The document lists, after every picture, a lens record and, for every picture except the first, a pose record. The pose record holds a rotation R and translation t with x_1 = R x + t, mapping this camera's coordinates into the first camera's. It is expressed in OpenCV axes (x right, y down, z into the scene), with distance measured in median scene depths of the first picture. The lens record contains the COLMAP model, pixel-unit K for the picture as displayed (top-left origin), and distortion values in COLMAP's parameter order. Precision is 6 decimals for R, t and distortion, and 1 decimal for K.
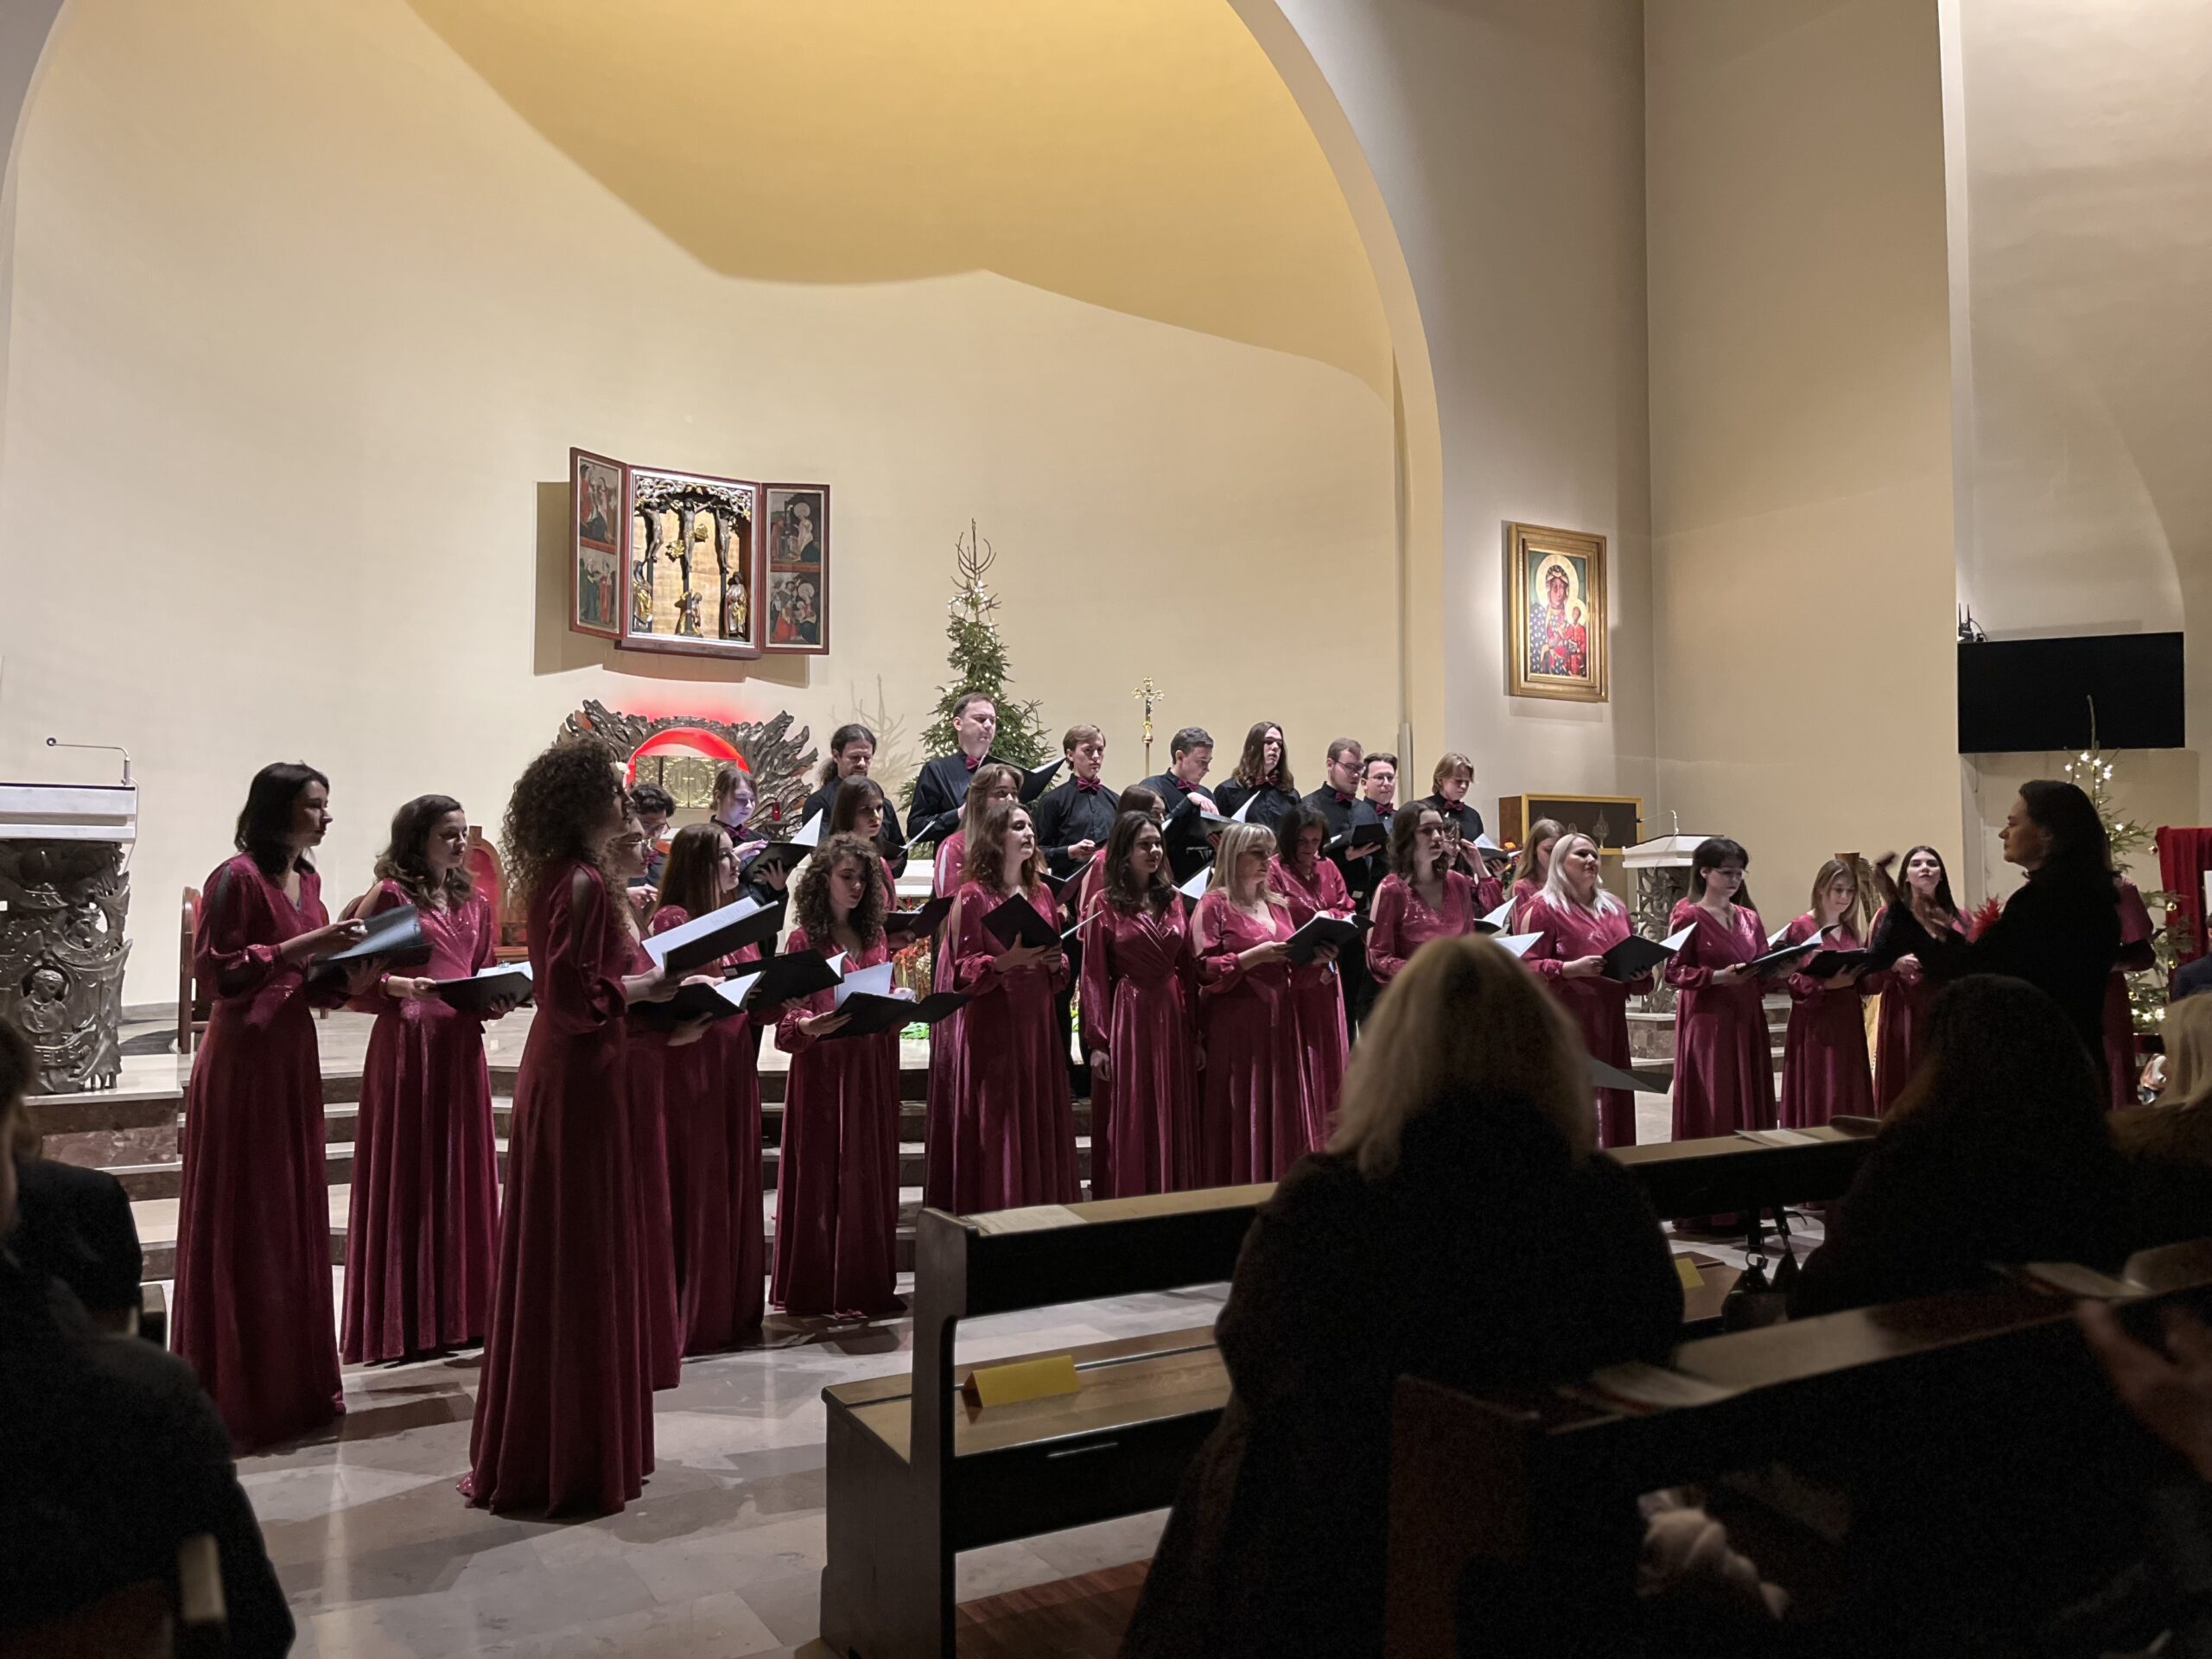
lens RADIAL K [[1678.6, 0, 1111.6], [0, 1678.6, 820.1], [0, 0, 1]] dist [0.063379, -0.088536]
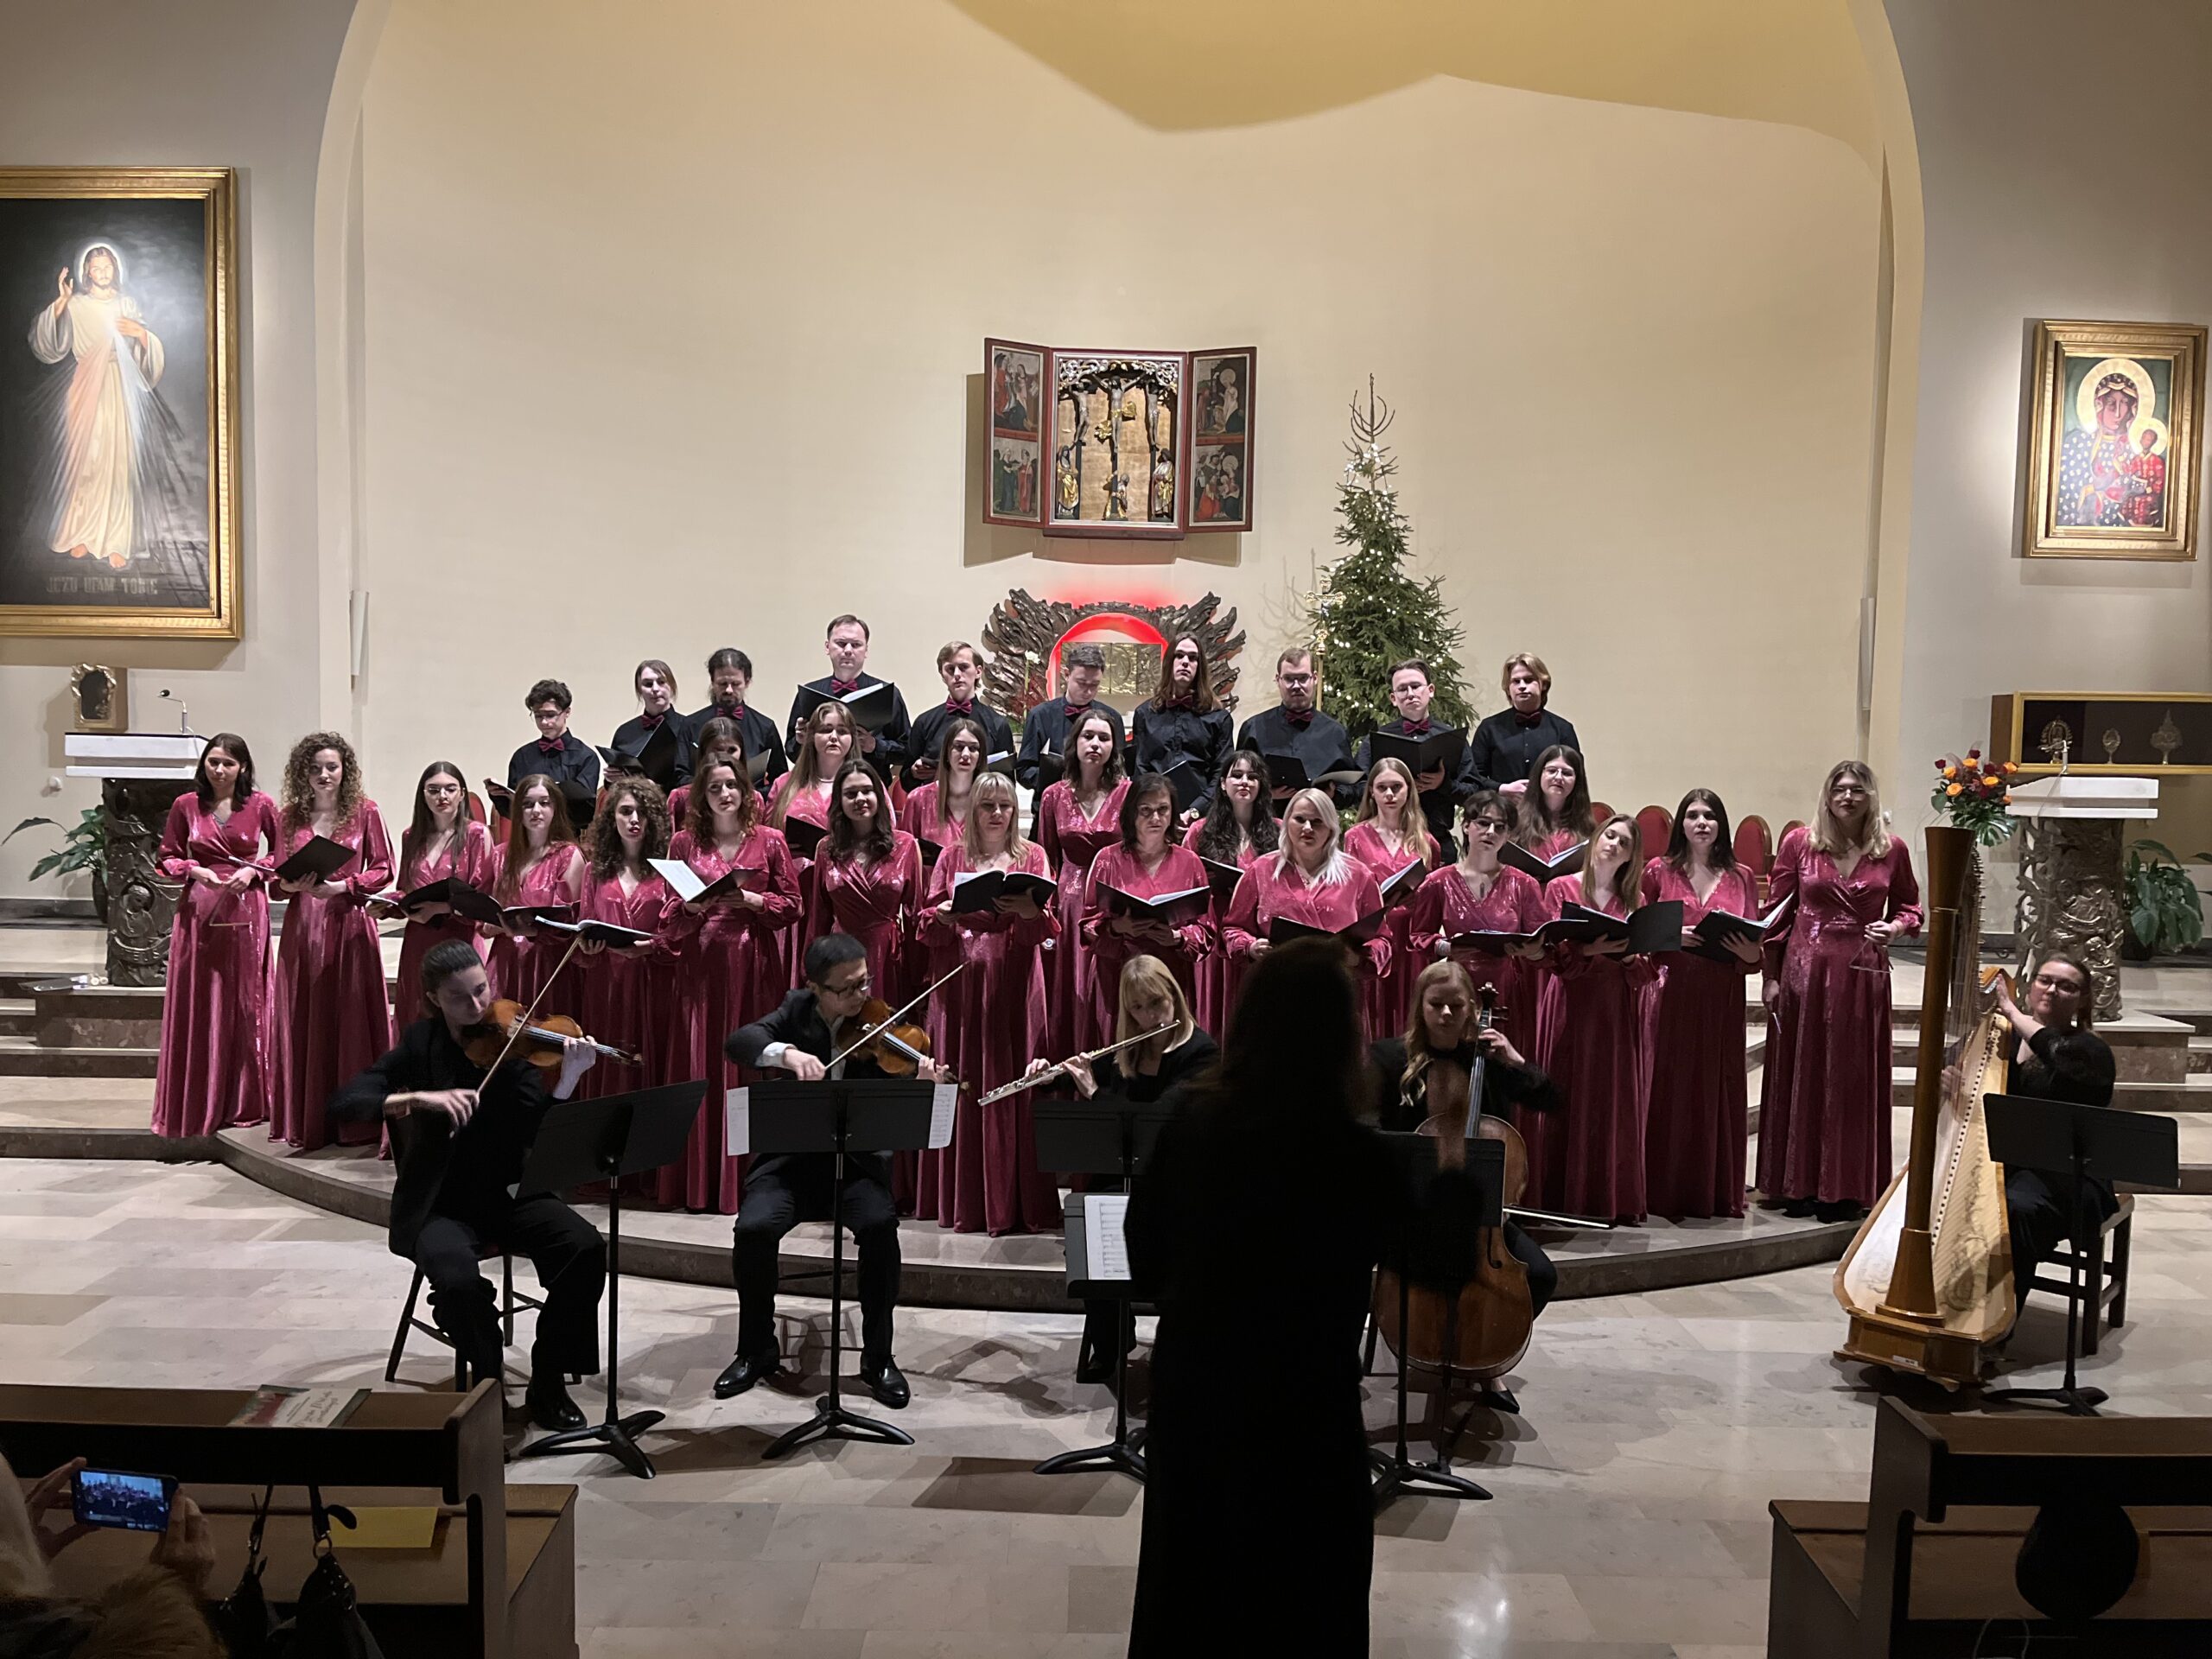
lens RADIAL K [[1678.6, 0, 1113.4], [0, 1678.6, 841.9], [0, 0, 1]] dist [0.063379, -0.088536]
pose [[0.867765, 0.053857, -0.494047, 0.255044], [0.003752, 0.993372, 0.114879, -0.035263], [0.496960, -0.101542, 0.861812, 0.130750]]
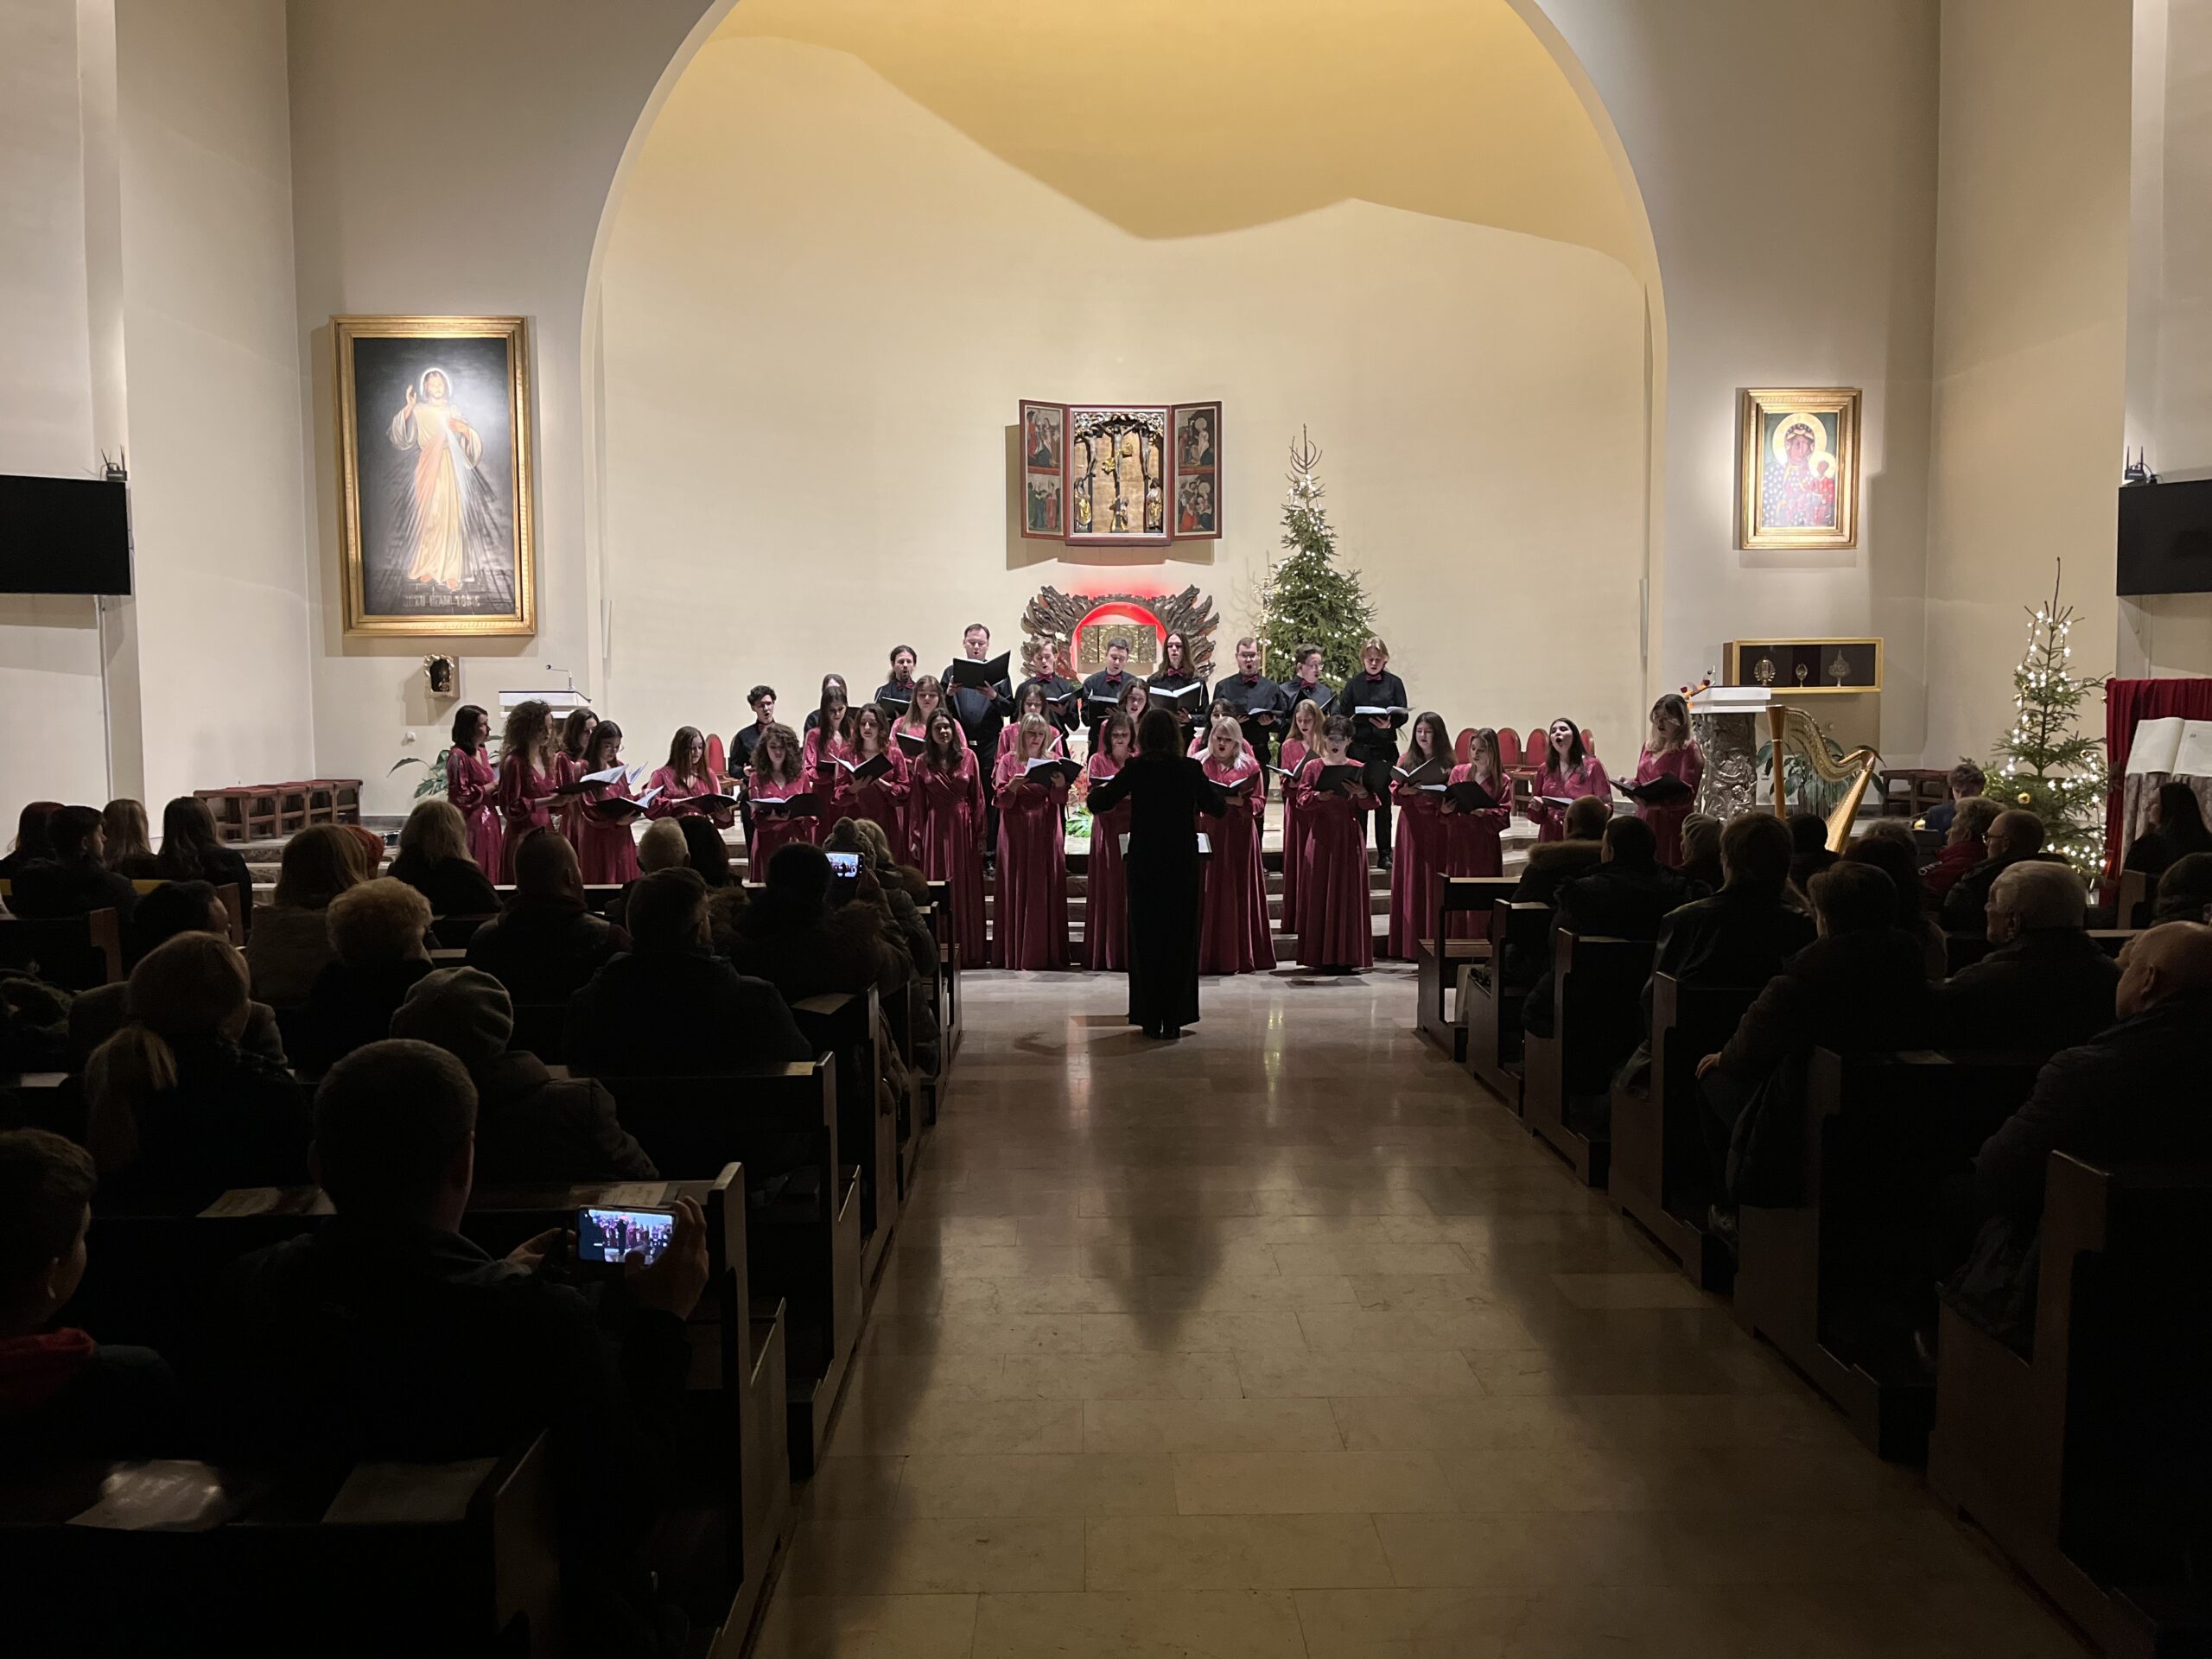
lens RADIAL K [[1678.6, 0, 1120.7], [0, 1678.6, 842.0], [0, 0, 1]] dist [0.063379, -0.088536]
pose [[0.874653, 0.033919, -0.483561, 0.407855], [0.028988, 0.992104, 0.122024, -0.029584], [0.483882, -0.120747, 0.866763, -0.176560]]
